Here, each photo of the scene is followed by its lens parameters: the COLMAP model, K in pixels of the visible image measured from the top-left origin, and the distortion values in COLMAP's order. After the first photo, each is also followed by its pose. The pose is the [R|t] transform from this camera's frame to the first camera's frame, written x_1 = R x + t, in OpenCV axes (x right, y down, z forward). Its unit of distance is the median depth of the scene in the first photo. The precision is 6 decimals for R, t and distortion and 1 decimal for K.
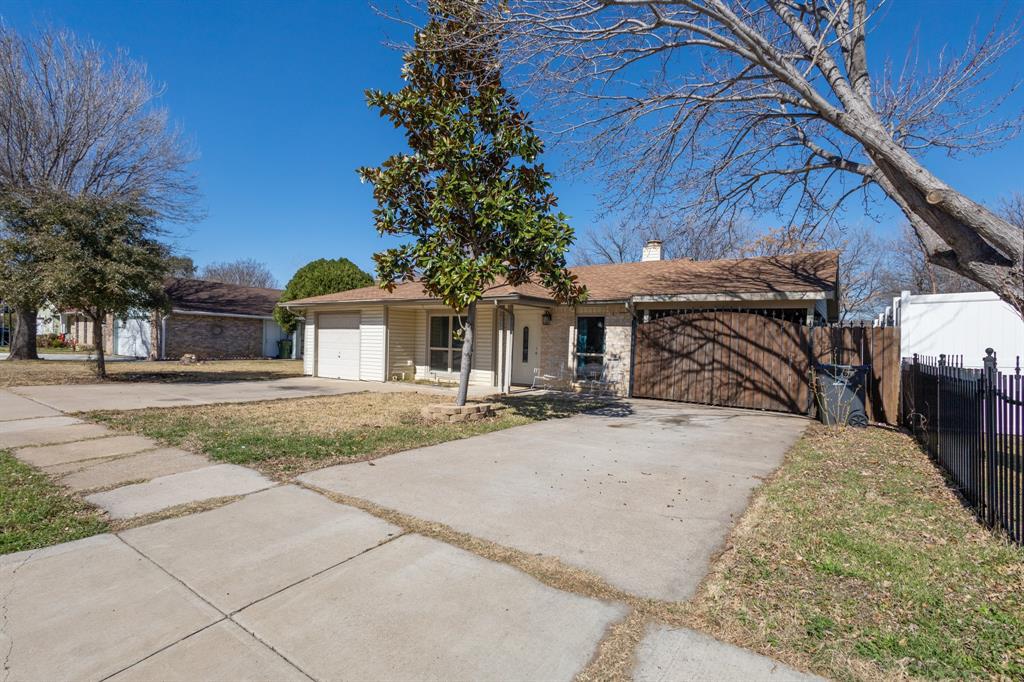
lens RADIAL K [[473.3, 0, 512.4], [0, 473.3, 331.9], [0, 0, 1]] dist [0.006782, -0.000159]
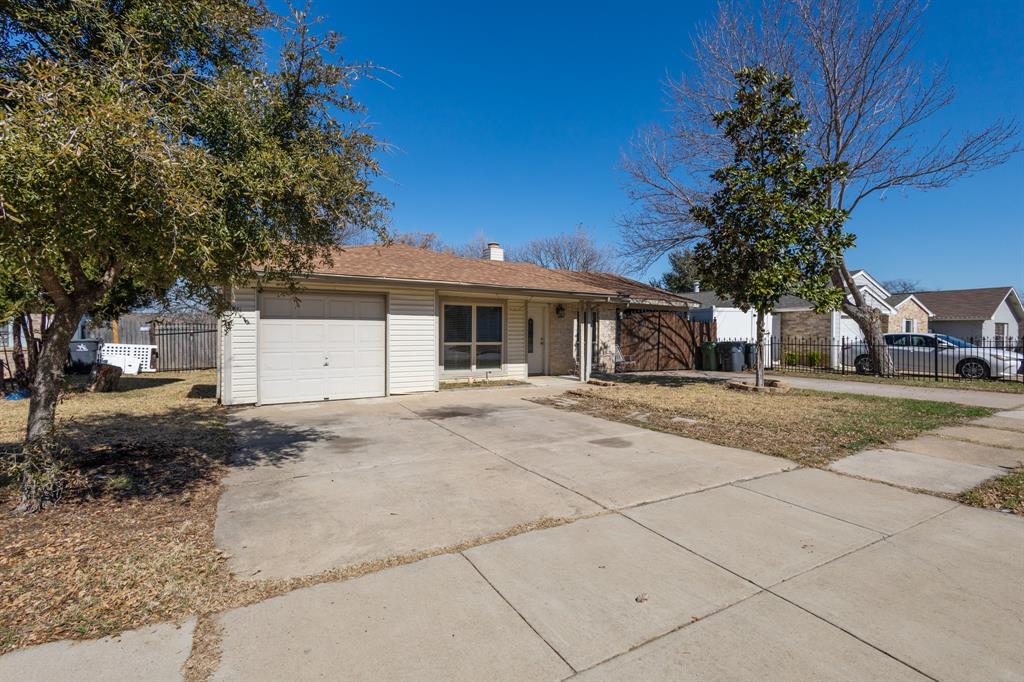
lens RADIAL K [[473.3, 0, 512.4], [0, 473.3, 331.9], [0, 0, 1]] dist [0.006782, -0.000159]
pose [[0.415862, -0.025288, 0.909076, -1.209959], [-0.017999, 0.999189, 0.036029, -0.023996], [-0.909250, -0.031345, 0.415069, 0.777982]]
